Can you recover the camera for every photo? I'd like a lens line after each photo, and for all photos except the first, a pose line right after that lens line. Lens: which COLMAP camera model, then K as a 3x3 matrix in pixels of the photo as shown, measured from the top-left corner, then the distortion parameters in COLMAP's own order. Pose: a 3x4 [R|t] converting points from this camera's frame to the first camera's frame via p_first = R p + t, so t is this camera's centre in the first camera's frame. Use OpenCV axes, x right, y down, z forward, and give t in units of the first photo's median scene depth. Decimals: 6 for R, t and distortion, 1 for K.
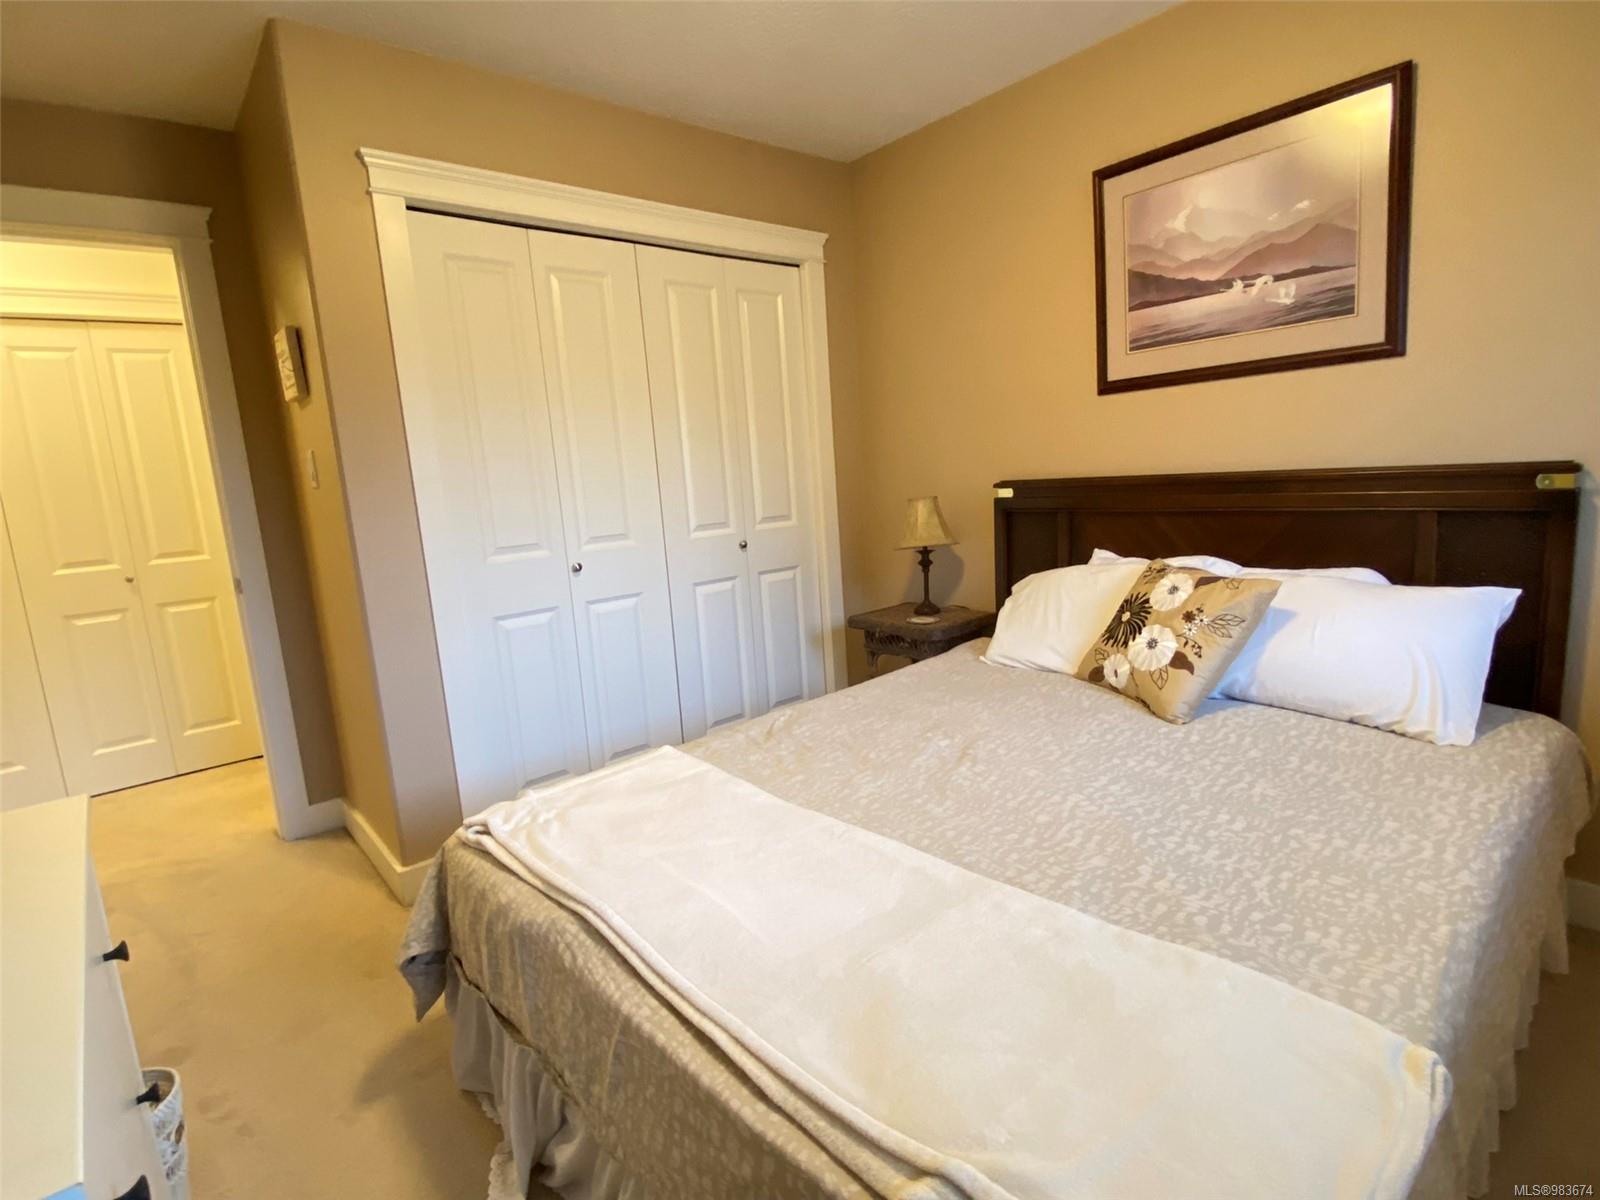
lens RADIAL K [[801.1, 0, 800.0], [0, 801.1, 600.0], [0, 0, 1]] dist [0.000514, 0.000035]
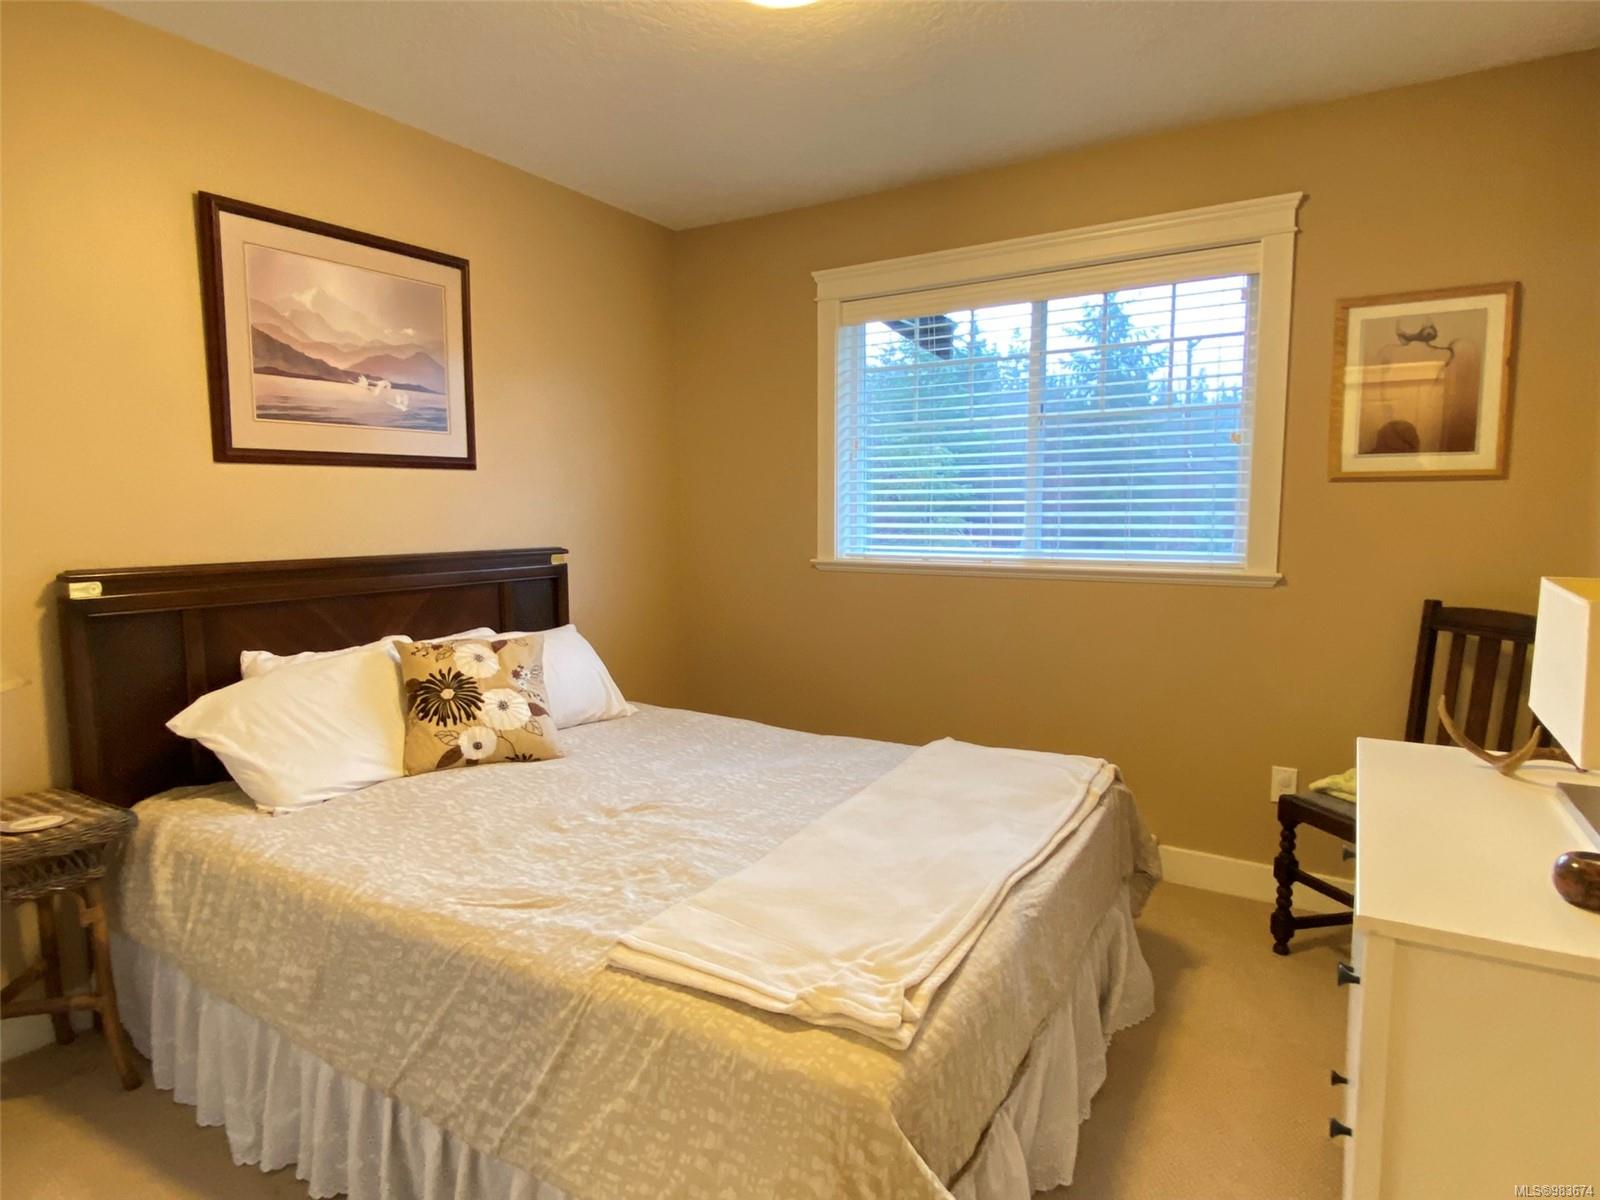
lens RADIAL K [[909.3, 0, 803.2], [0, 909.3, 596.2], [0, 0, 1]] dist [0.061695, -0.053848]
pose [[-0.307895, -0.032457, 0.950866, -0.817180], [0.176455, 0.980131, 0.090593, -0.124085], [-0.934914, 0.195678, -0.296051, 0.888304]]
